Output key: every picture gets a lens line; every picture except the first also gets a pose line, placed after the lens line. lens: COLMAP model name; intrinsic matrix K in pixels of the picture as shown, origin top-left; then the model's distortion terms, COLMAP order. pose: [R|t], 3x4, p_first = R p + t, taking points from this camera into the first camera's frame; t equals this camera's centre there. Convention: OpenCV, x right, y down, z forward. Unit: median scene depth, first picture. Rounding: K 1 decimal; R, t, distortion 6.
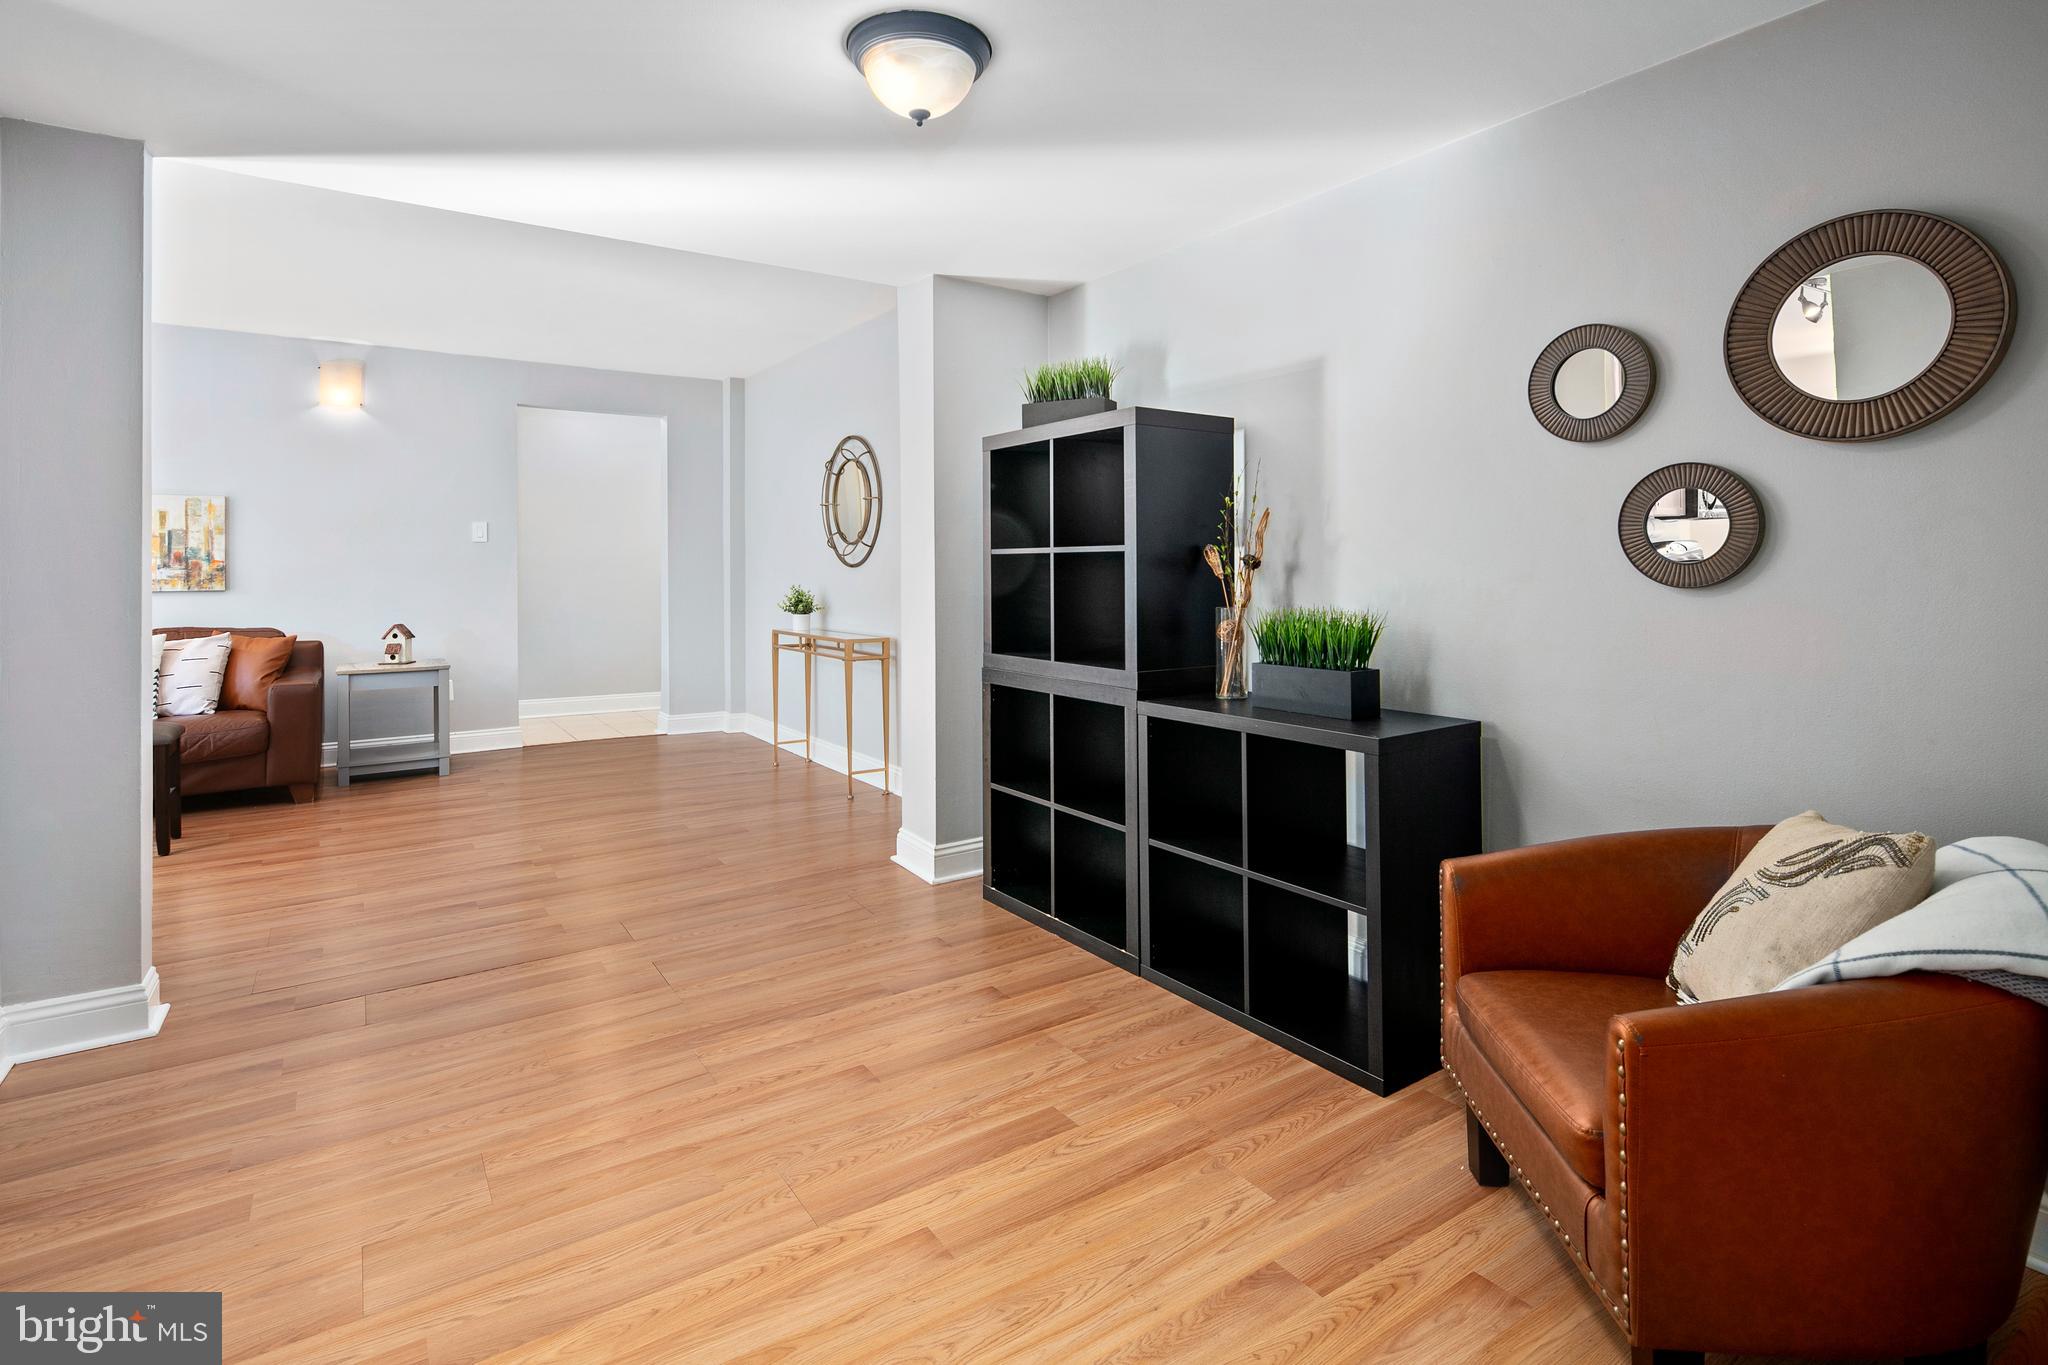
lens RADIAL K [[987.6, 0, 1012.0], [0, 987.6, 561.2], [0, 0, 1]] dist [0.000493, -0.005725]
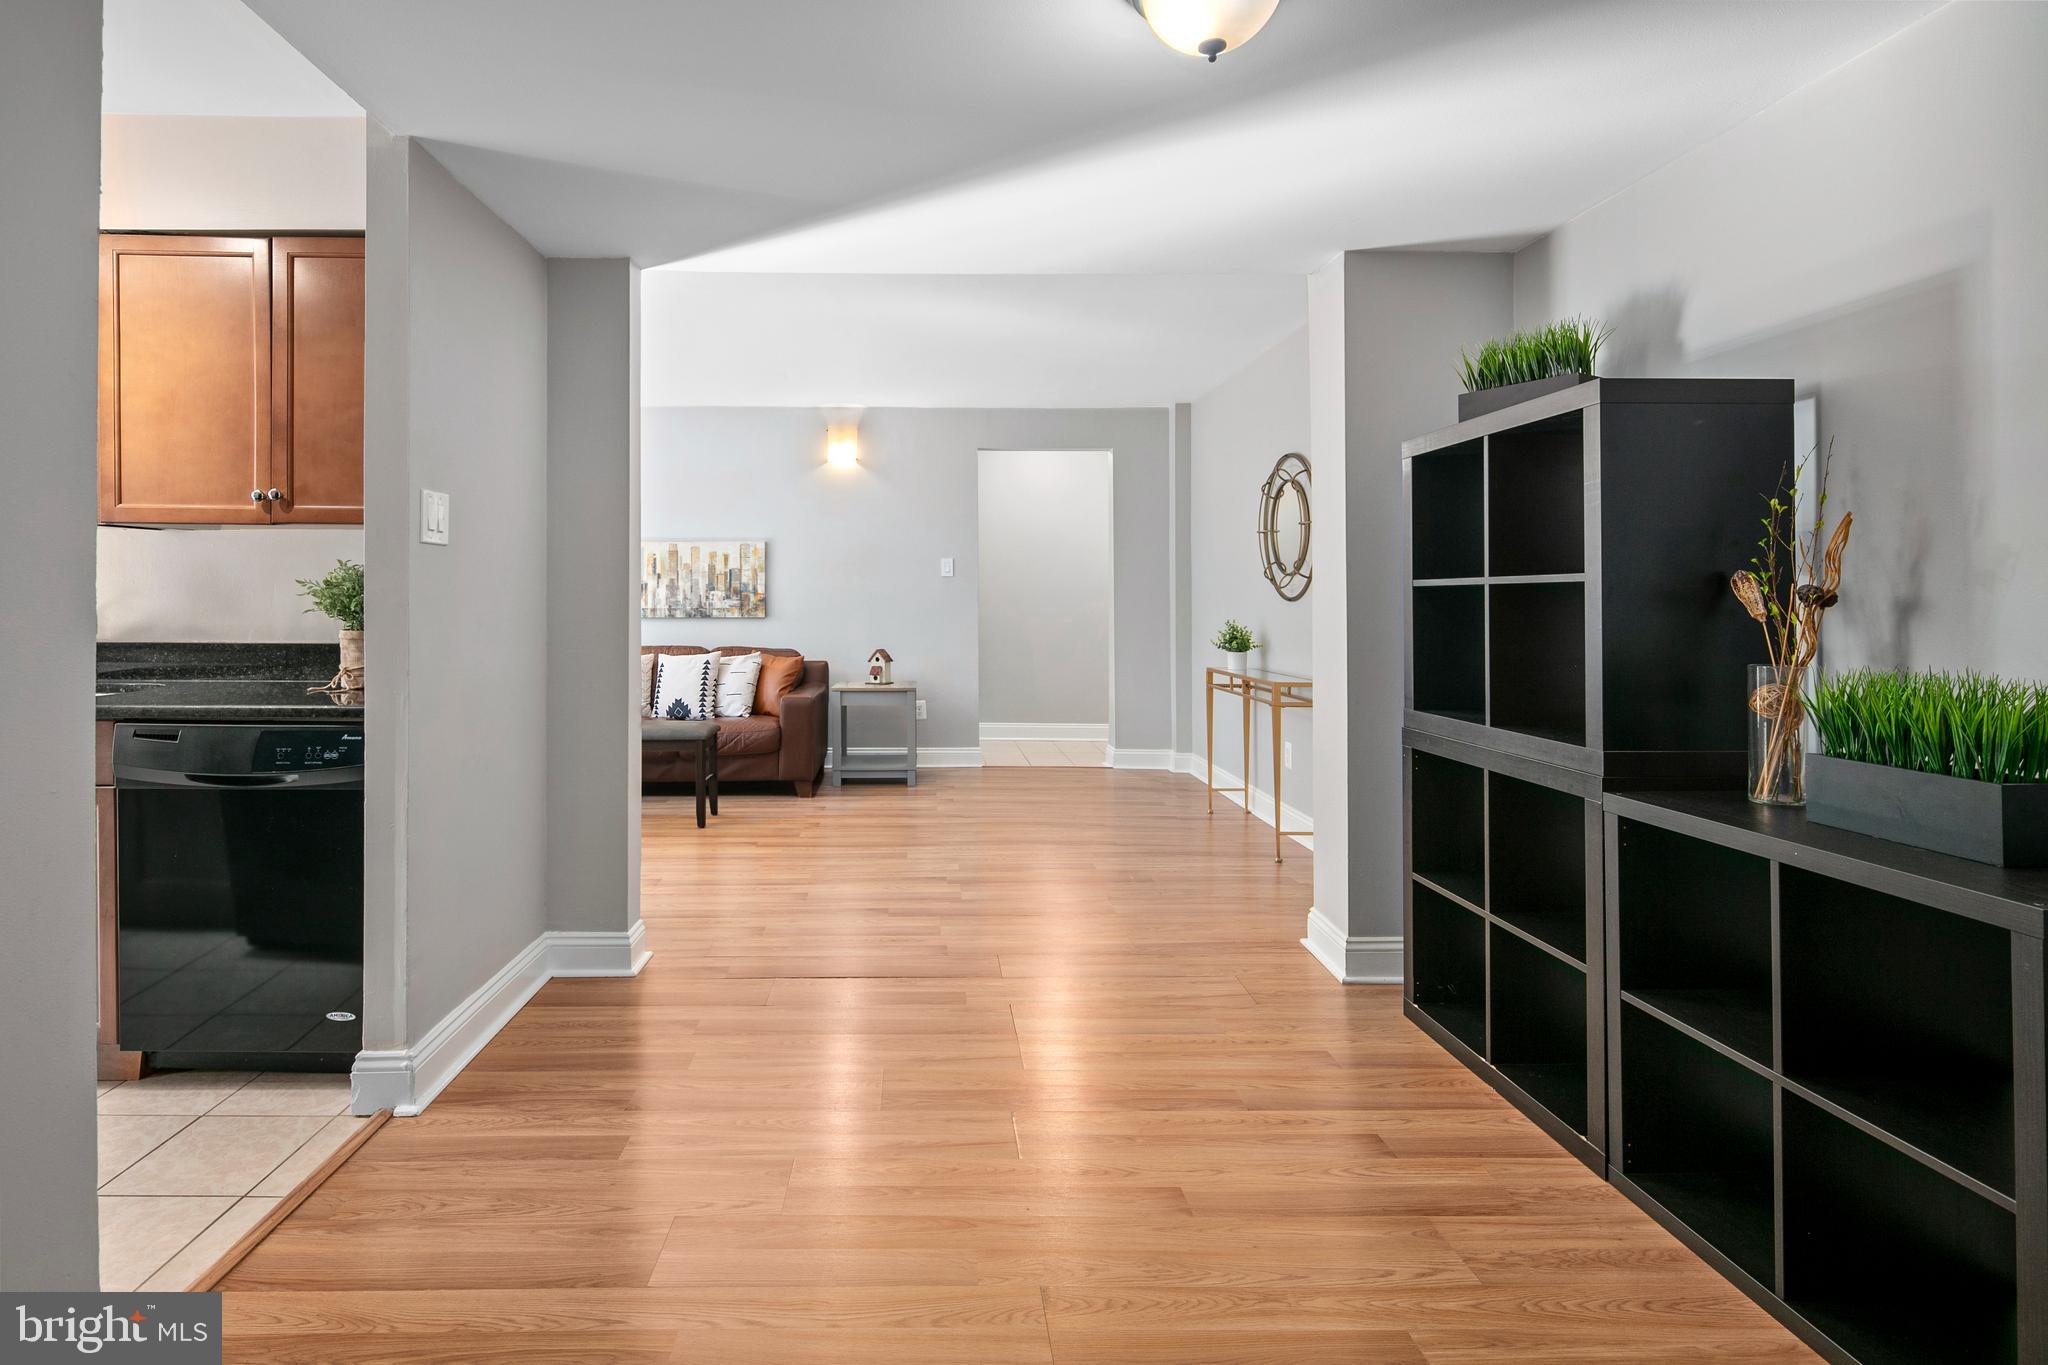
lens RADIAL K [[997.7, 0, 923.5], [0, 997.7, 589.3], [0, 0, 1]] dist [0.002373, -0.005699]
pose [[0.834174, -0.001805, -0.551499, 0.112337], [-0.000630, 0.999991, -0.004225, -0.001106], [0.551502, 0.003871, 0.834165, 0.128488]]
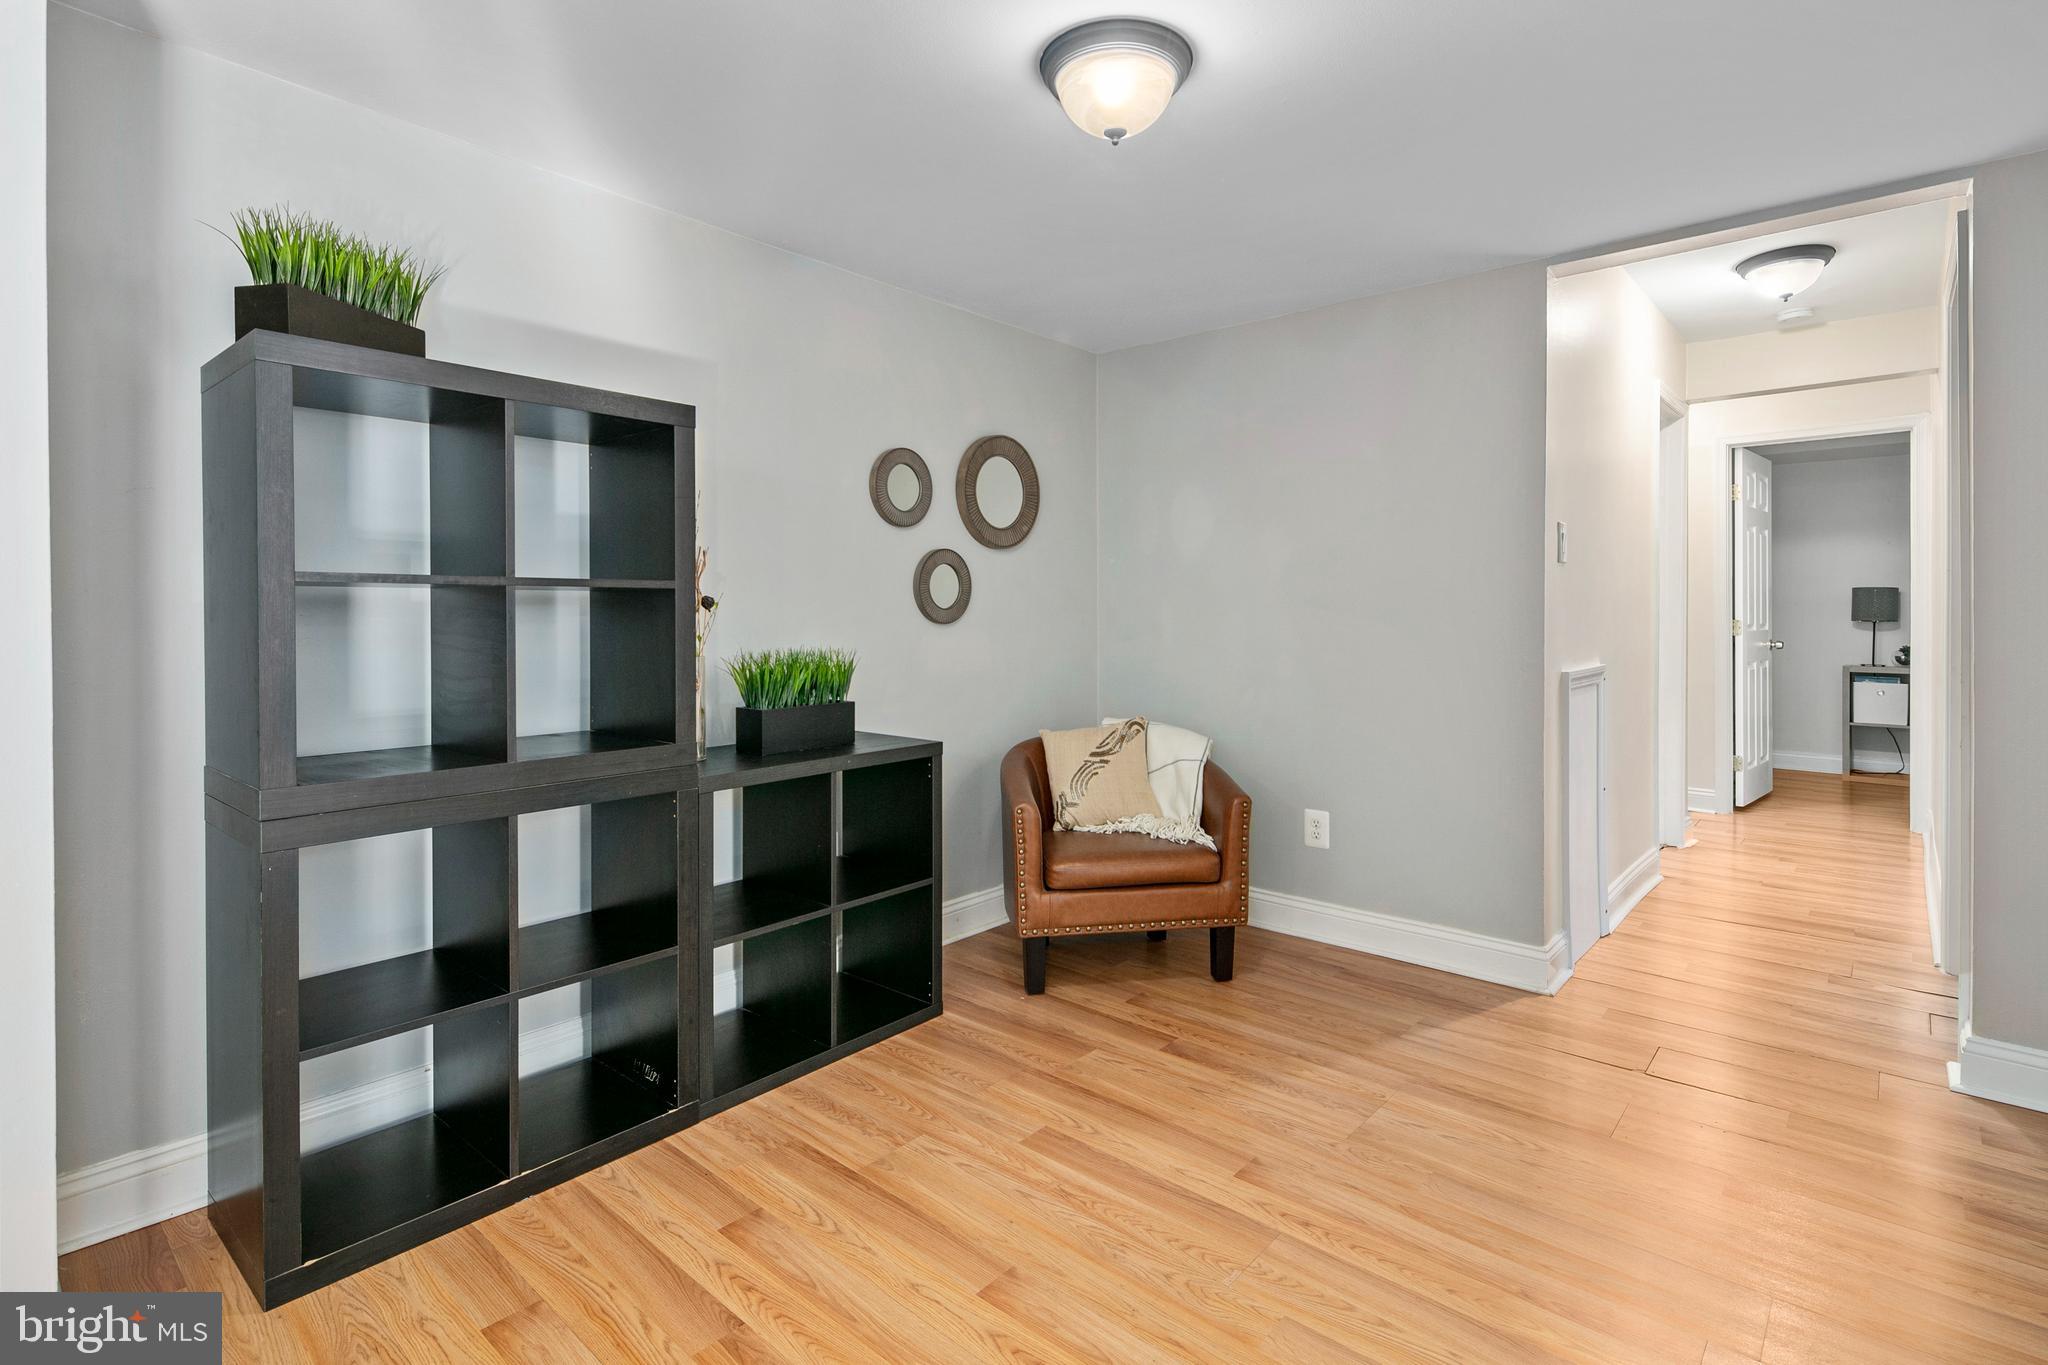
lens RADIAL K [[997.3, 0, 1013.1], [0, 997.3, 614.1], [0, 0, 1]] dist [-0.000798, -0.000967]
pose [[-0.254071, -0.000200, 0.967185, -0.698248], [-0.004197, 0.999991, -0.000896, 0.008792], [-0.967176, -0.004287, -0.254070, 0.937186]]
